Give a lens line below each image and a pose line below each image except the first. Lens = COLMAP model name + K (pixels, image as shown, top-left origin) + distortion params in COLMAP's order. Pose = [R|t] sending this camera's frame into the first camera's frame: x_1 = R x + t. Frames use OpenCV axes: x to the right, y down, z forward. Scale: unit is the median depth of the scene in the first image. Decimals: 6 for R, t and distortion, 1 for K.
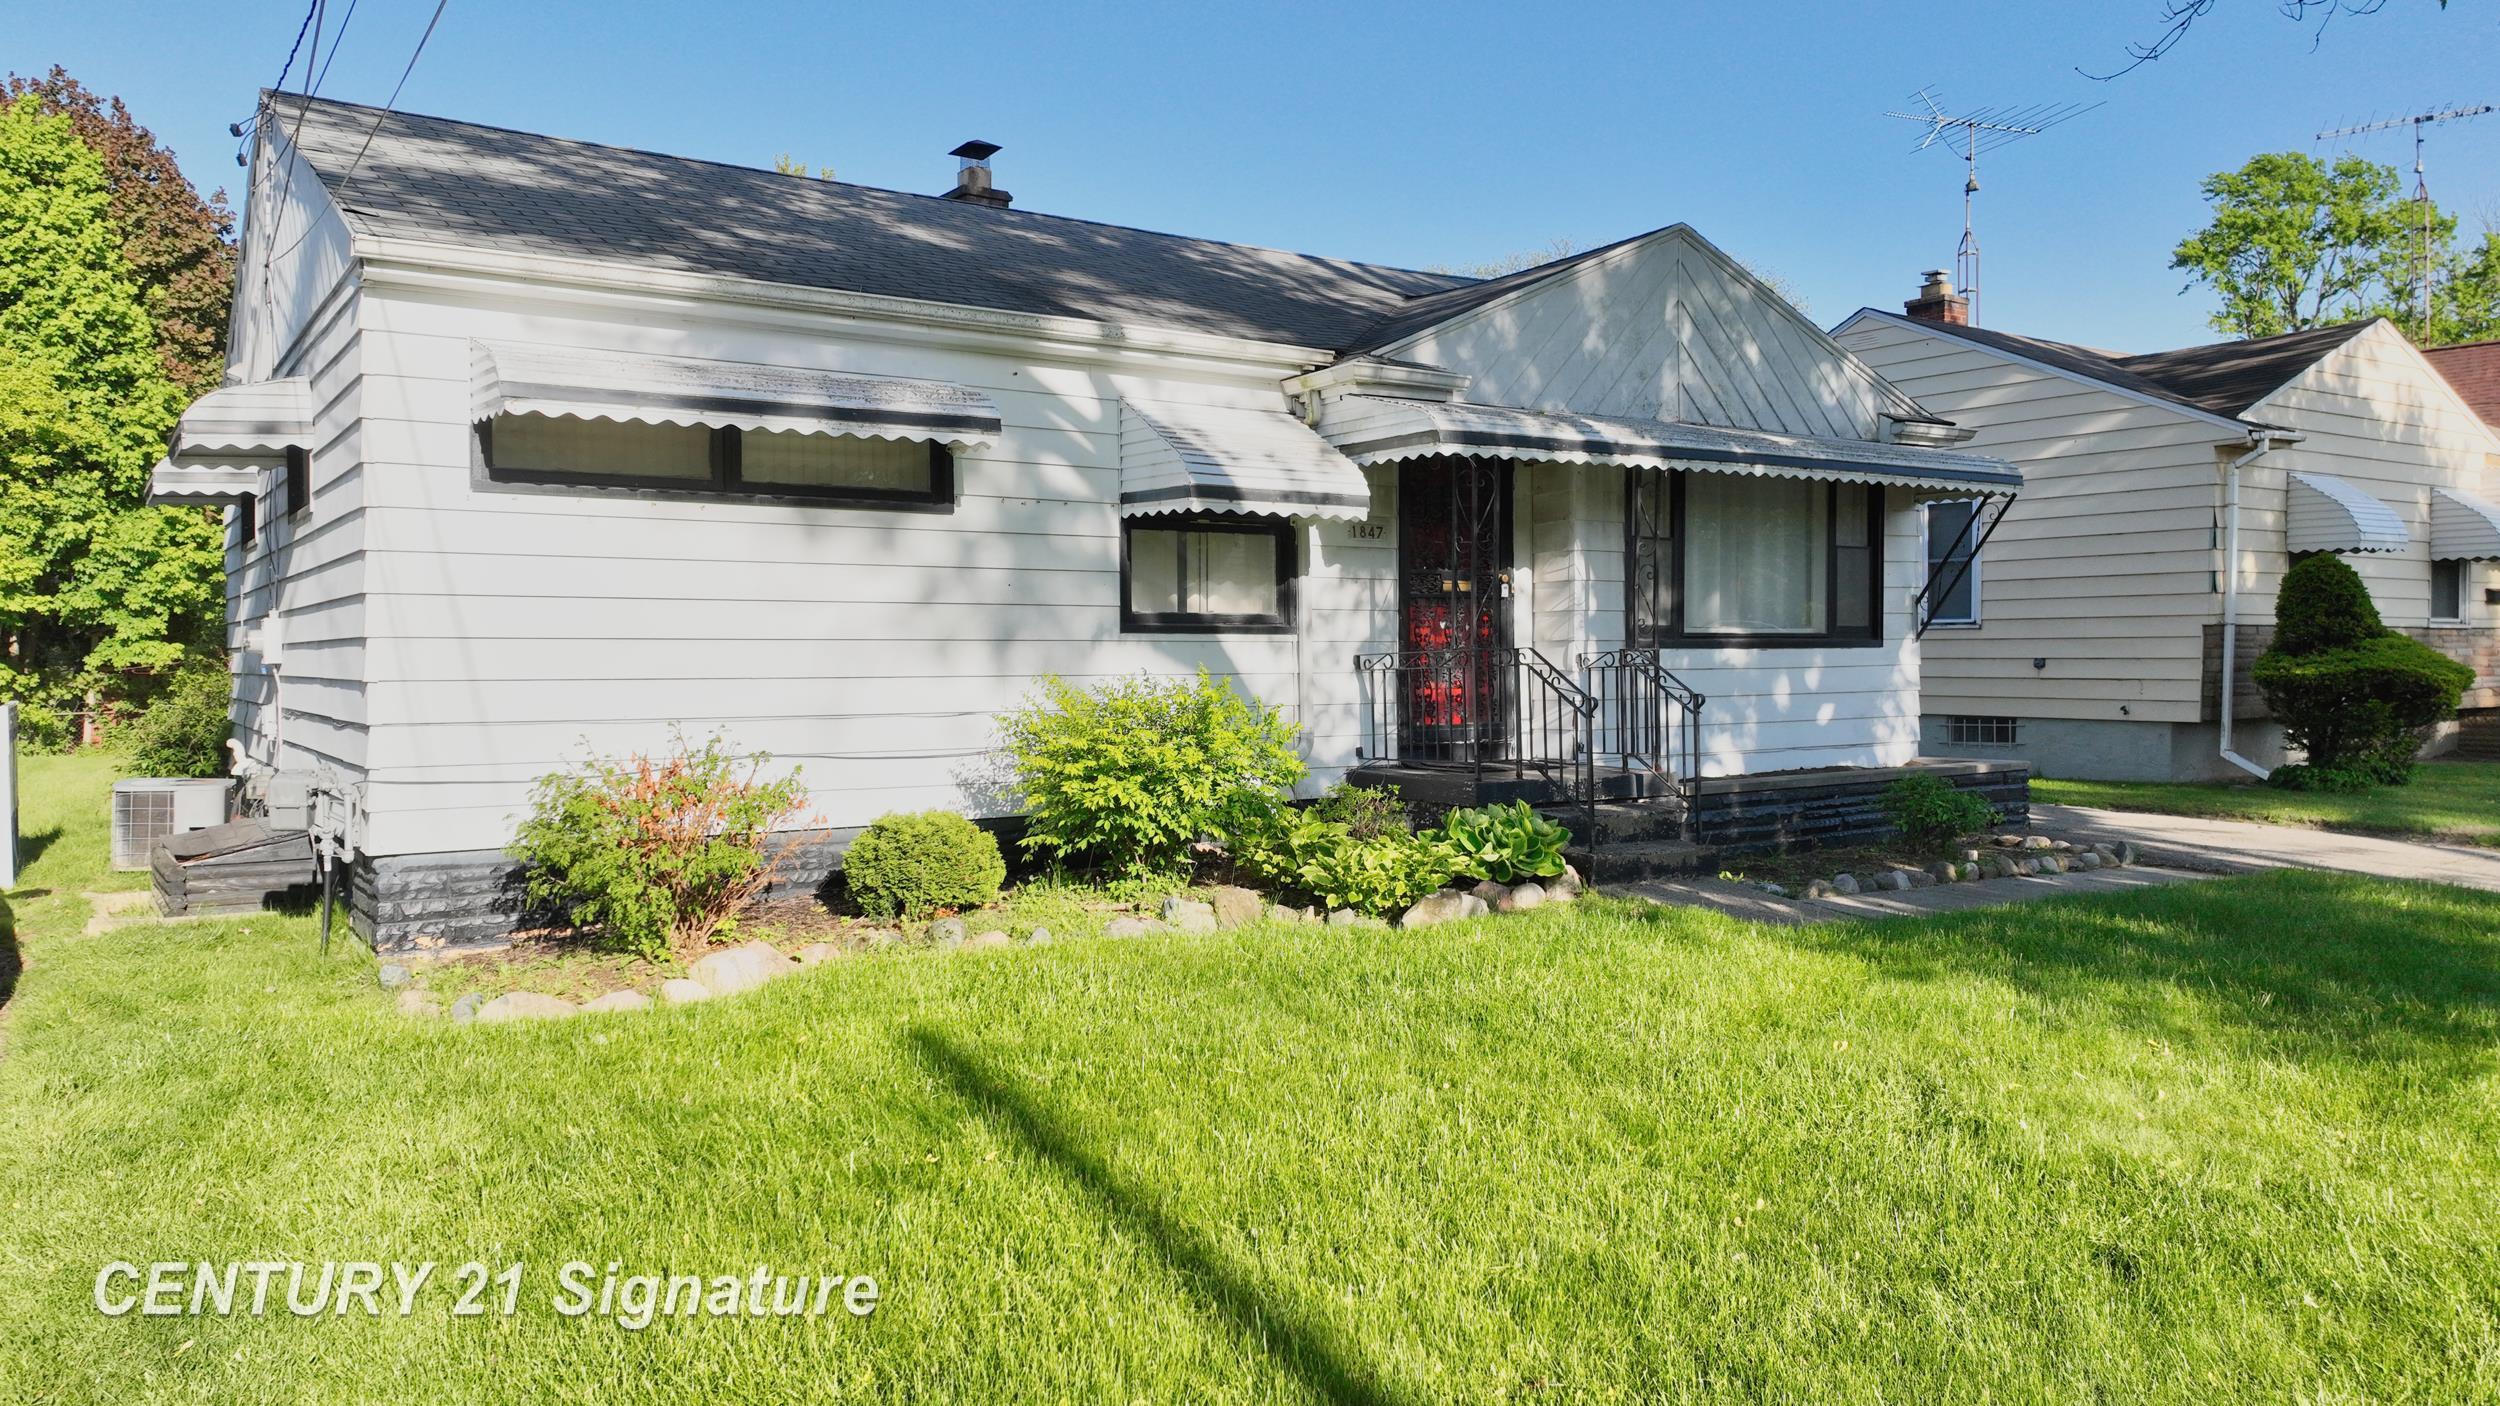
lens RADIAL K [[1765.3, 0, 1267.6], [0, 1765.3, 704.2], [0, 0, 1]] dist [0.006792, 0.007450]
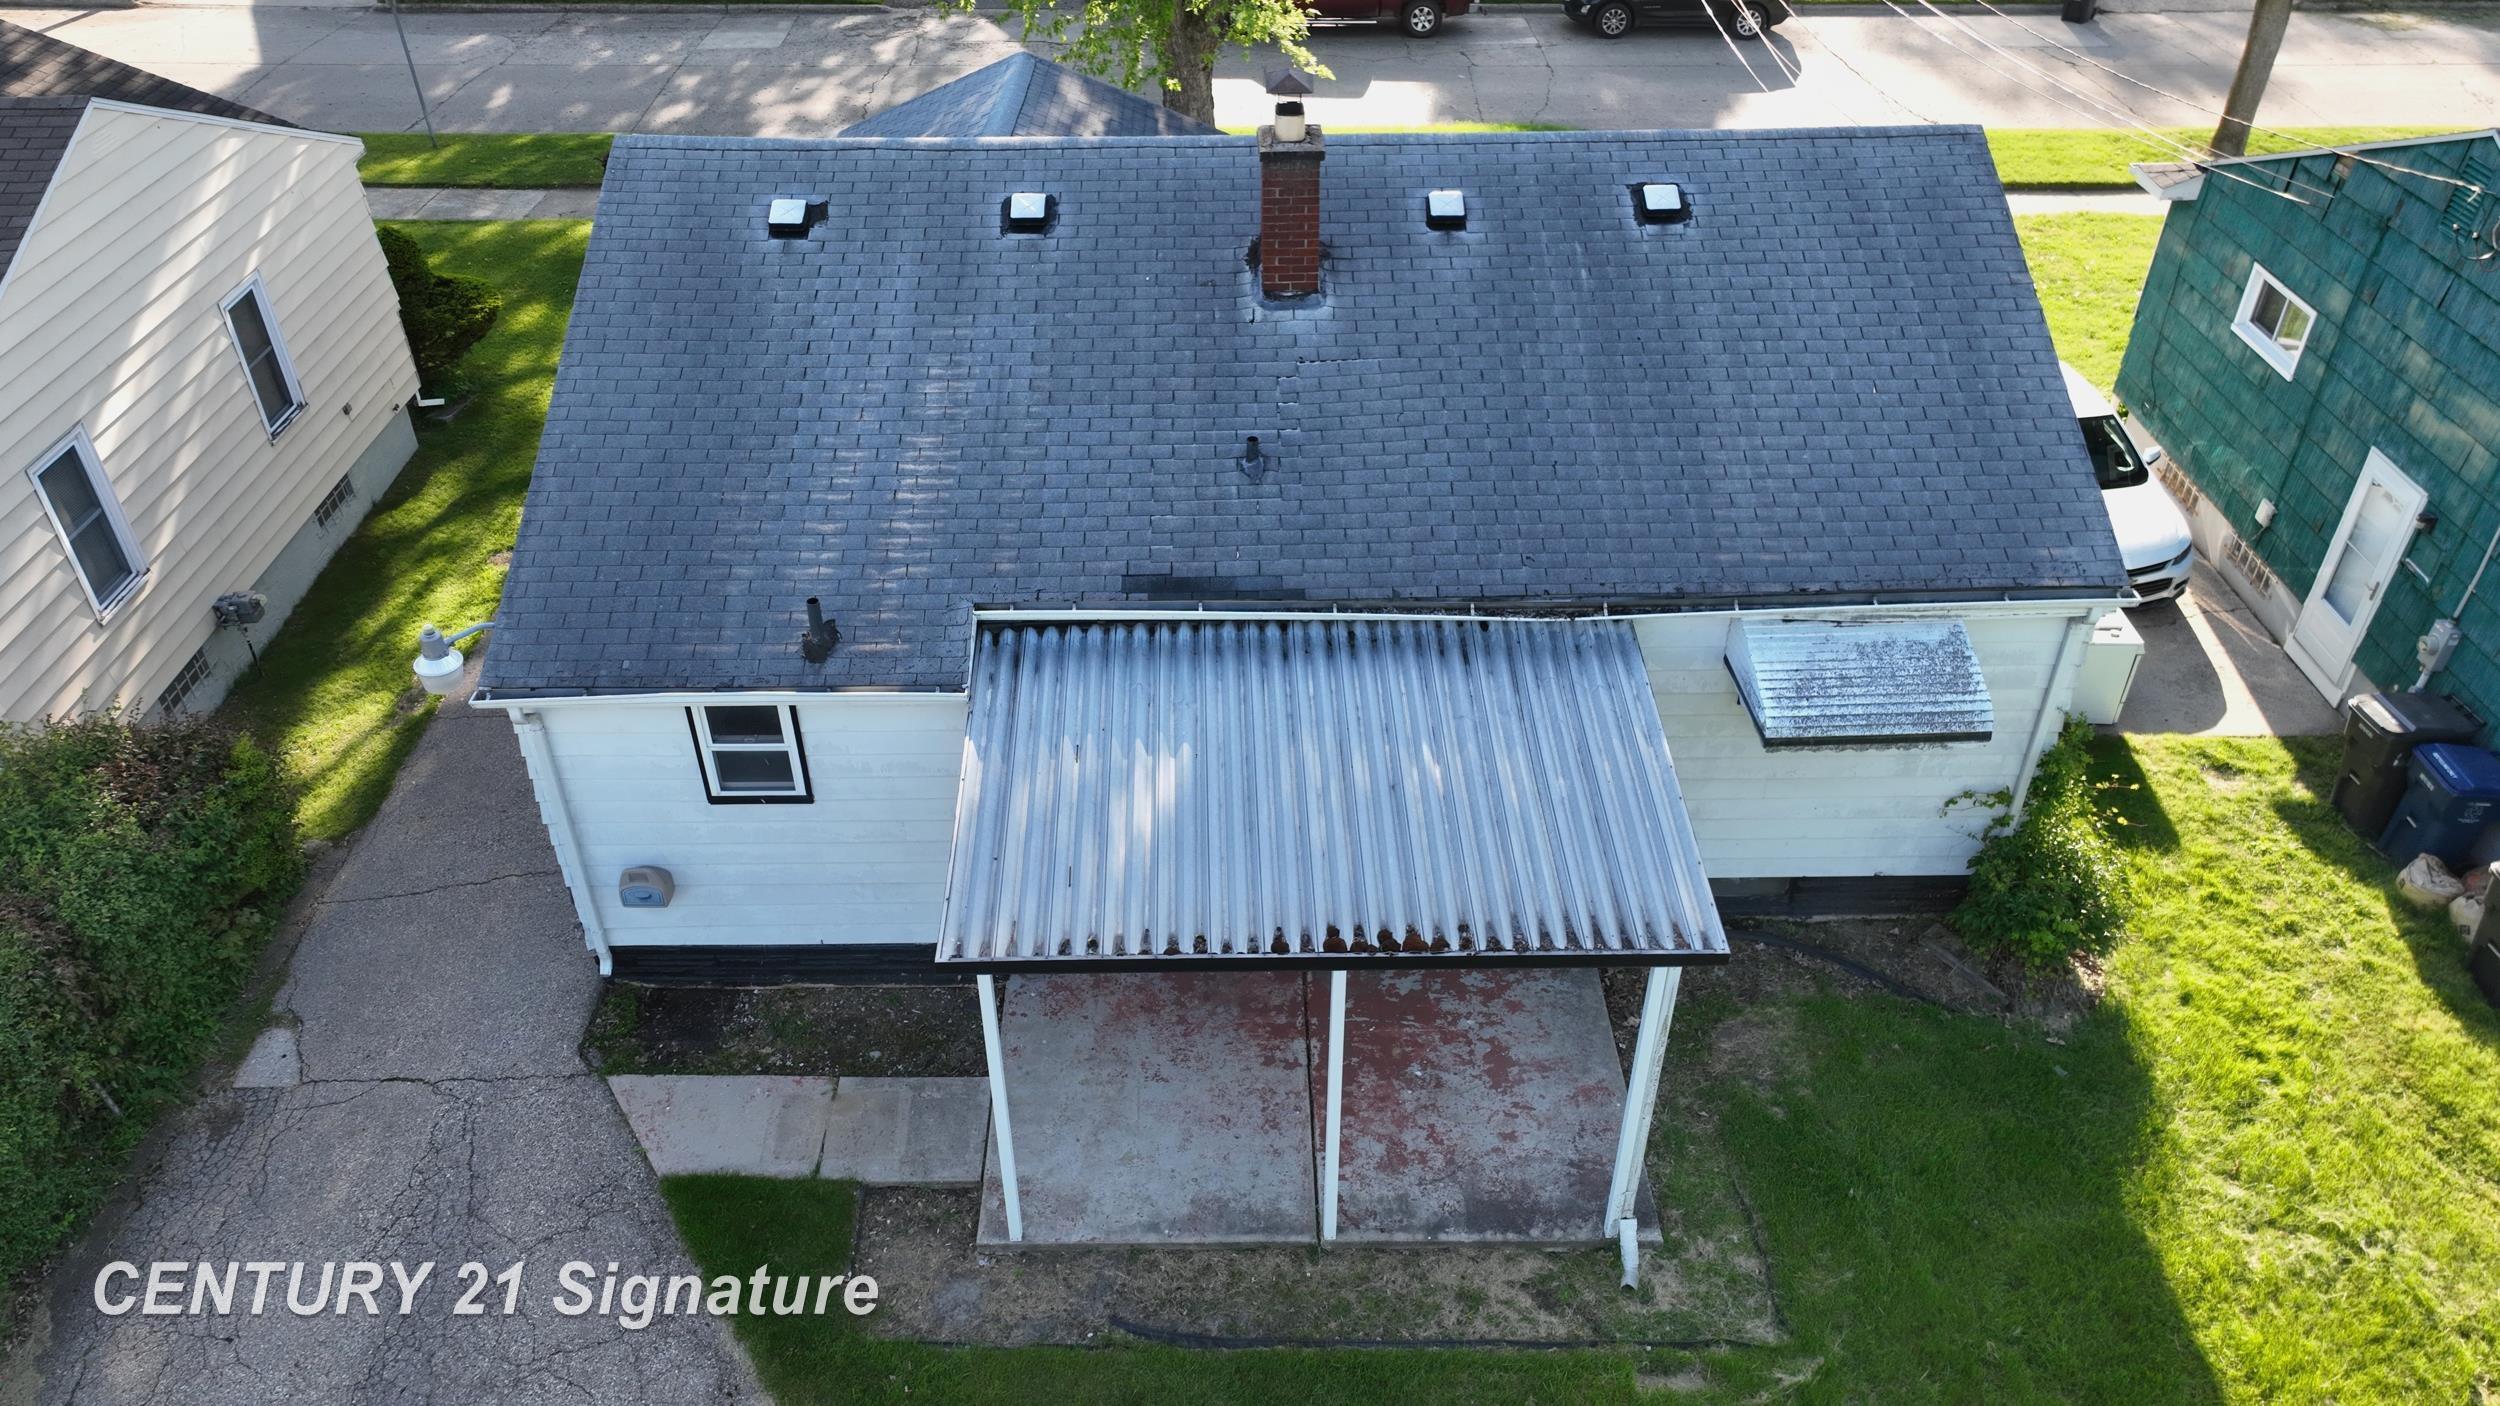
lens RADIAL K [[1765.3, 0, 1252.1], [0, 1765.3, 701.0], [0, 0, 1]] dist [0.006792, 0.007450]
pose [[-0.830691, -0.326526, 0.450924, -0.851140], [0.023851, 0.788331, 0.614789, -0.826611], [-0.556222, 0.521455, -0.647072, 2.352061]]
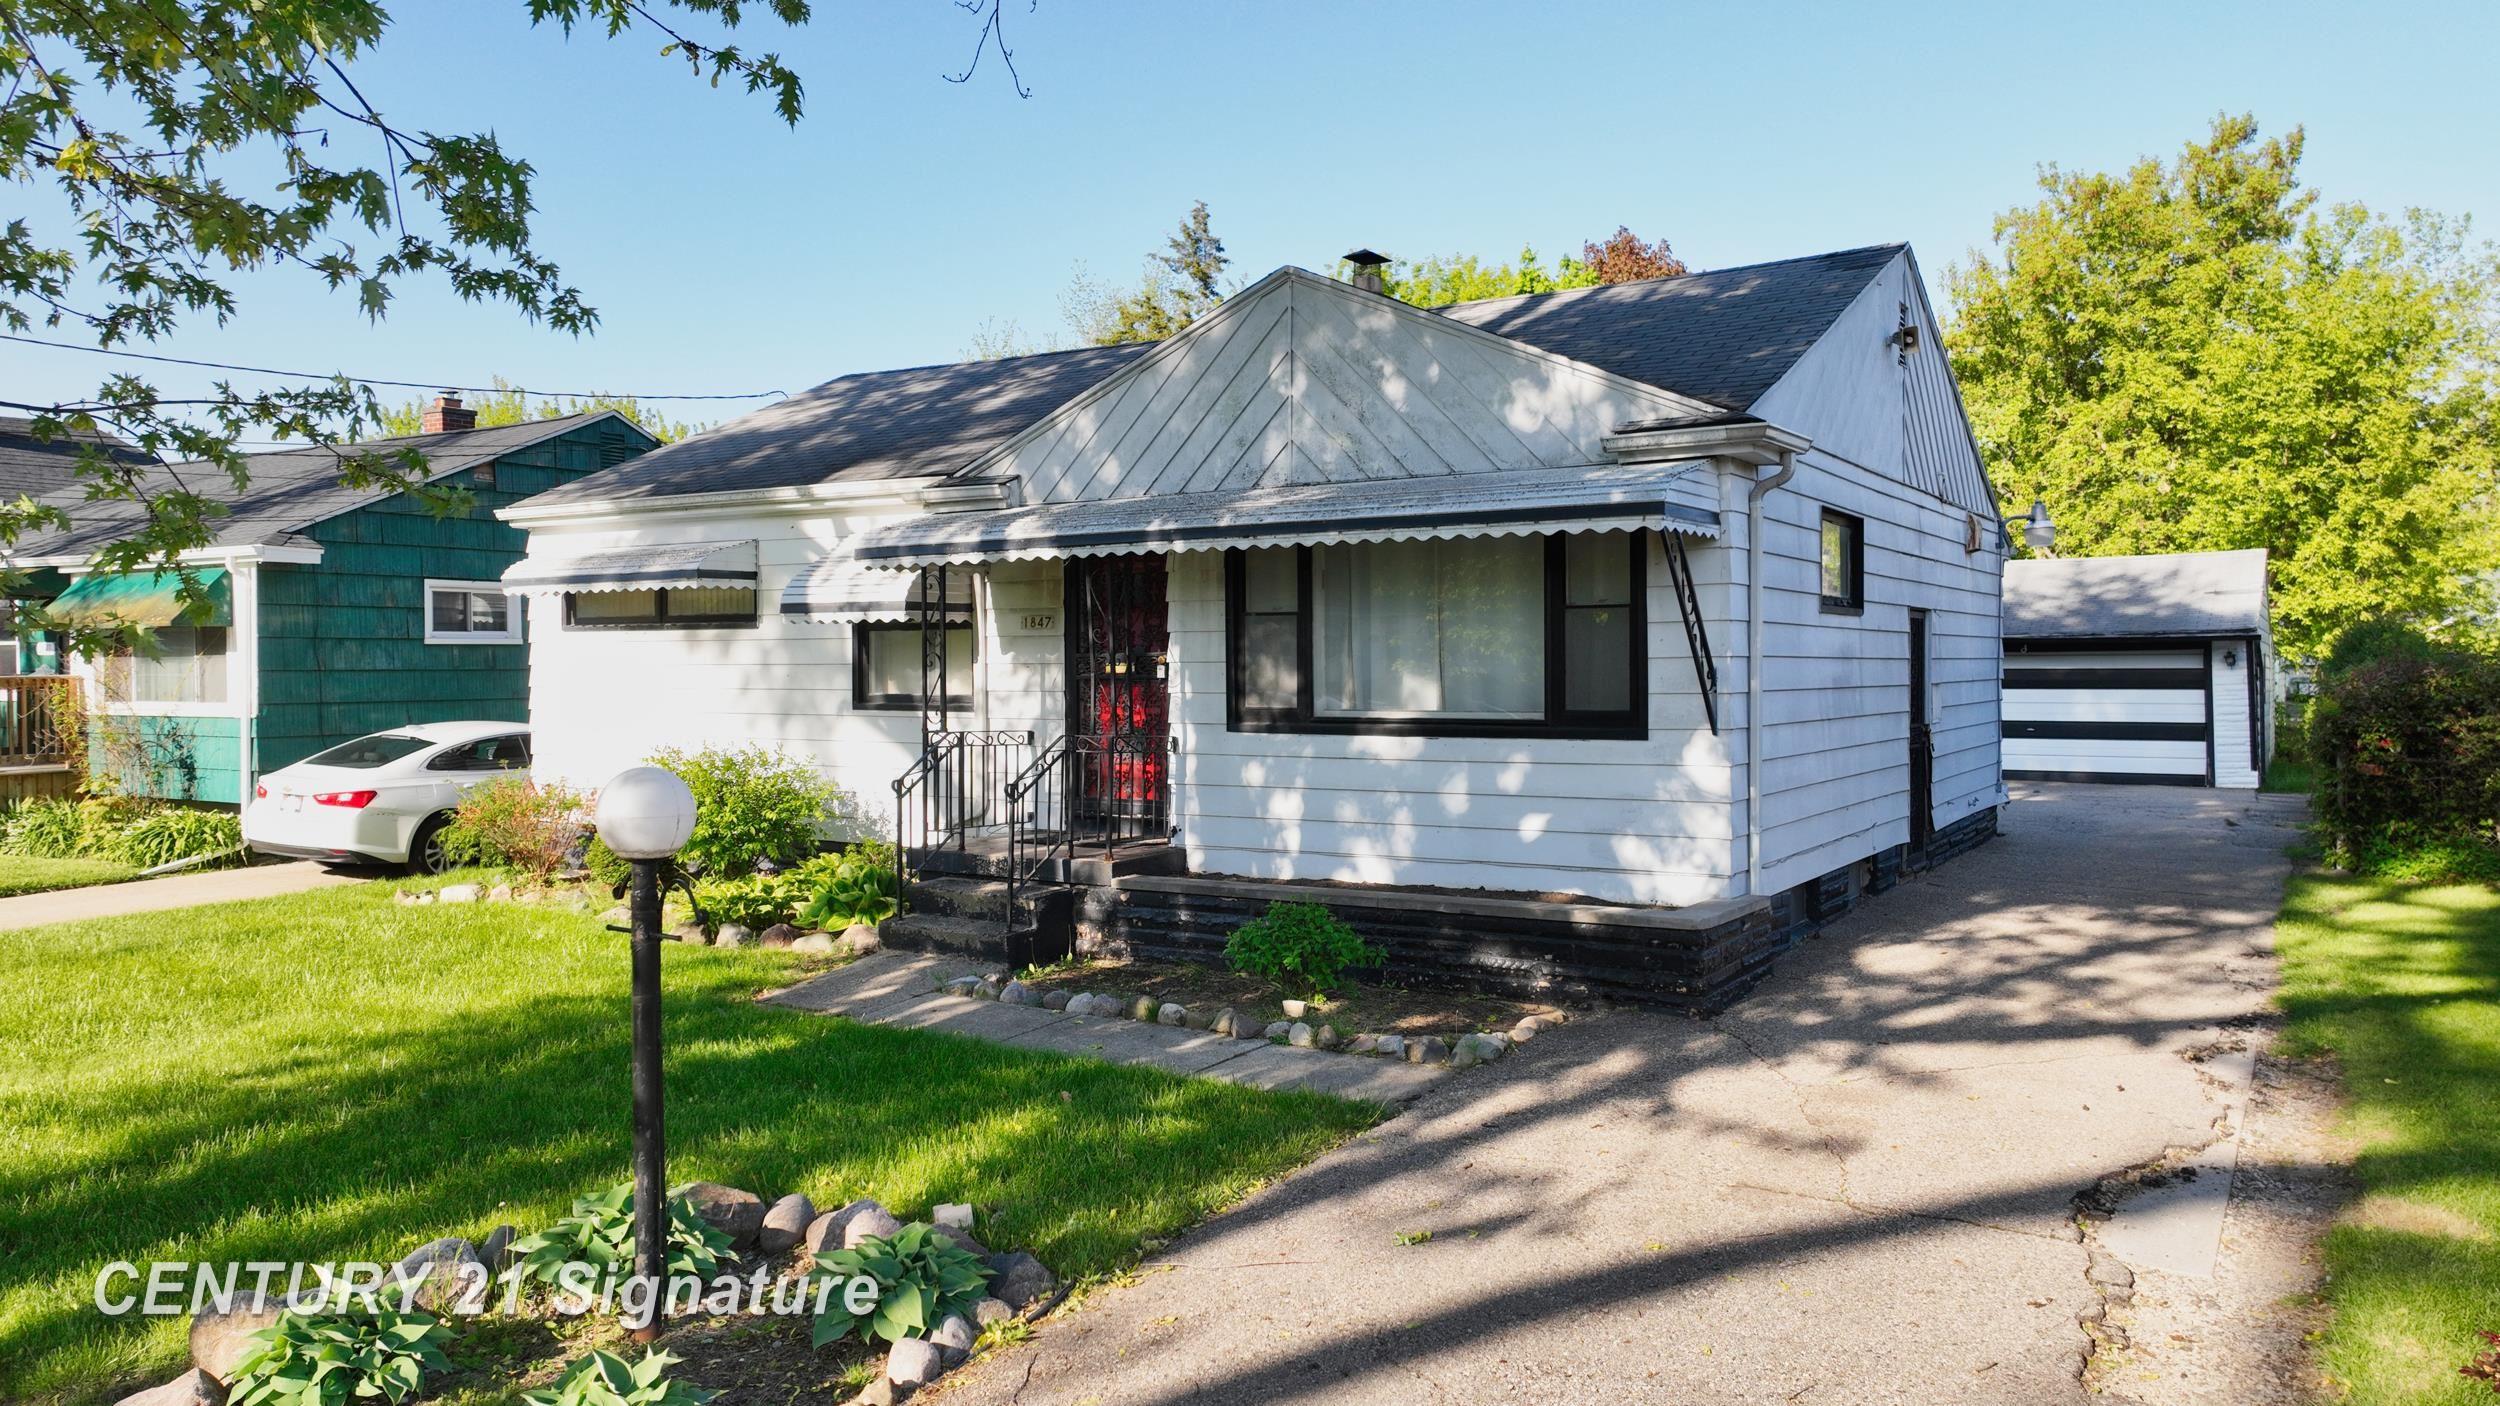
lens RADIAL K [[1765.3, 0, 1244.6], [0, 1765.3, 710.3], [0, 0, 1]] dist [0.006792, 0.007450]
pose [[0.398630, 0.026105, -0.916740, 1.165420], [-0.024991, 0.999533, 0.017596, -0.065786], [0.916771, 0.015896, 0.399096, 0.682132]]
